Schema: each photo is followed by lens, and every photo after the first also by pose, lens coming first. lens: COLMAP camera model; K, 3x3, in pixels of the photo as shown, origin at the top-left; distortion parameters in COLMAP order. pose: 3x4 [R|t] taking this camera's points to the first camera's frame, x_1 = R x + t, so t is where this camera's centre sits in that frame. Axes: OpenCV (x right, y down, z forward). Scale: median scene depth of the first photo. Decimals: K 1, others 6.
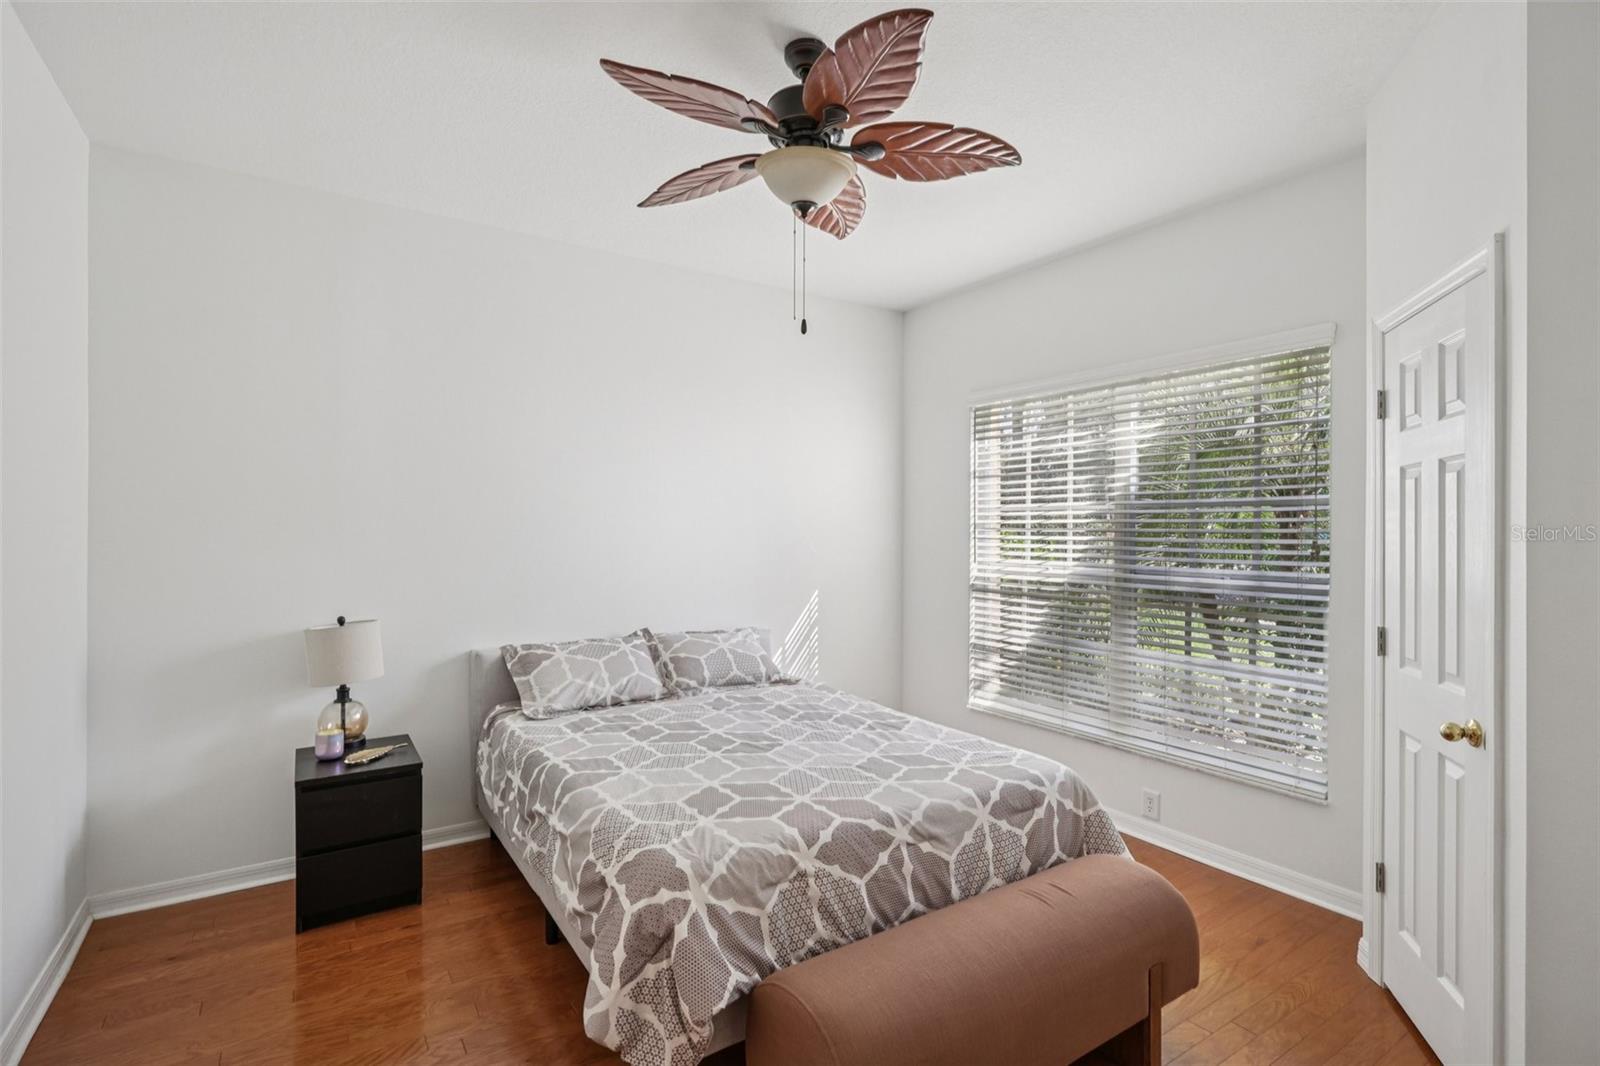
lens RADIAL K [[756.7, 0, 799.6], [0, 756.7, 529.7], [0, 0, 1]] dist [0.000463, 0.000803]
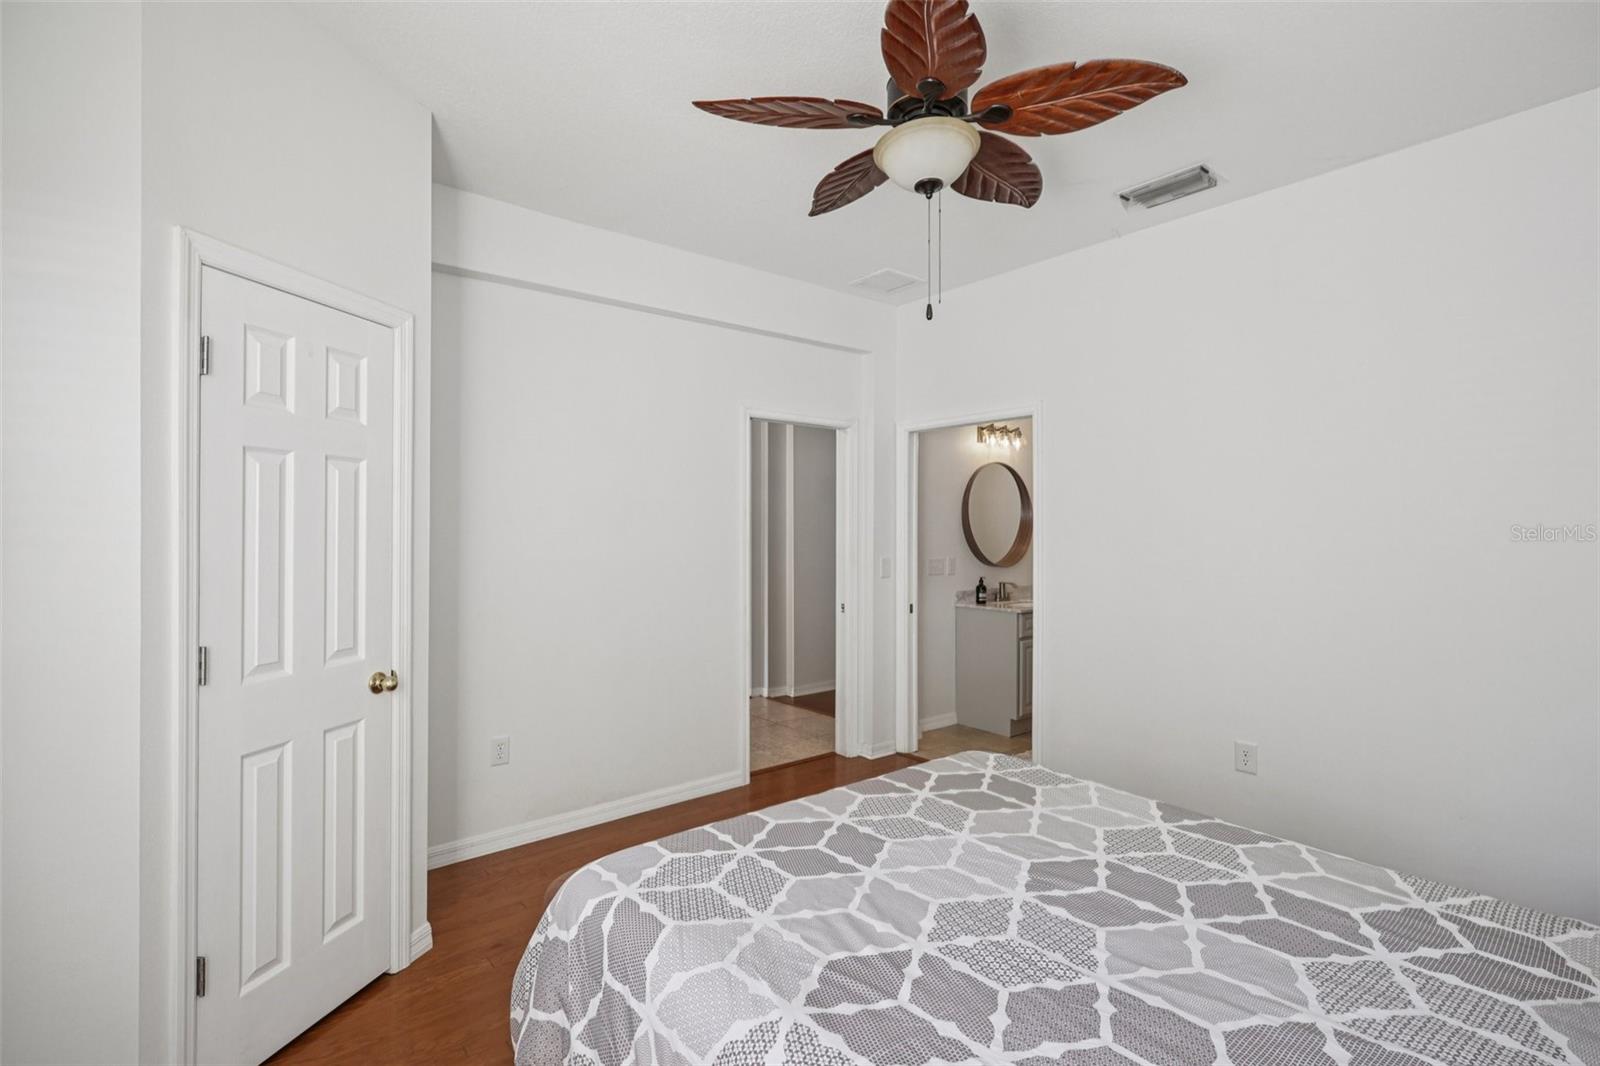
lens RADIAL K [[756.7, 0, 799.7], [0, 756.7, 529.9], [0, 0, 1]] dist [0.000463, 0.000803]
pose [[-0.994485, -0.004297, -0.104790, 0.234097], [-0.004714, 0.999982, 0.003740, 0.003278], [0.104772, 0.004214, -0.994487, 1.692258]]
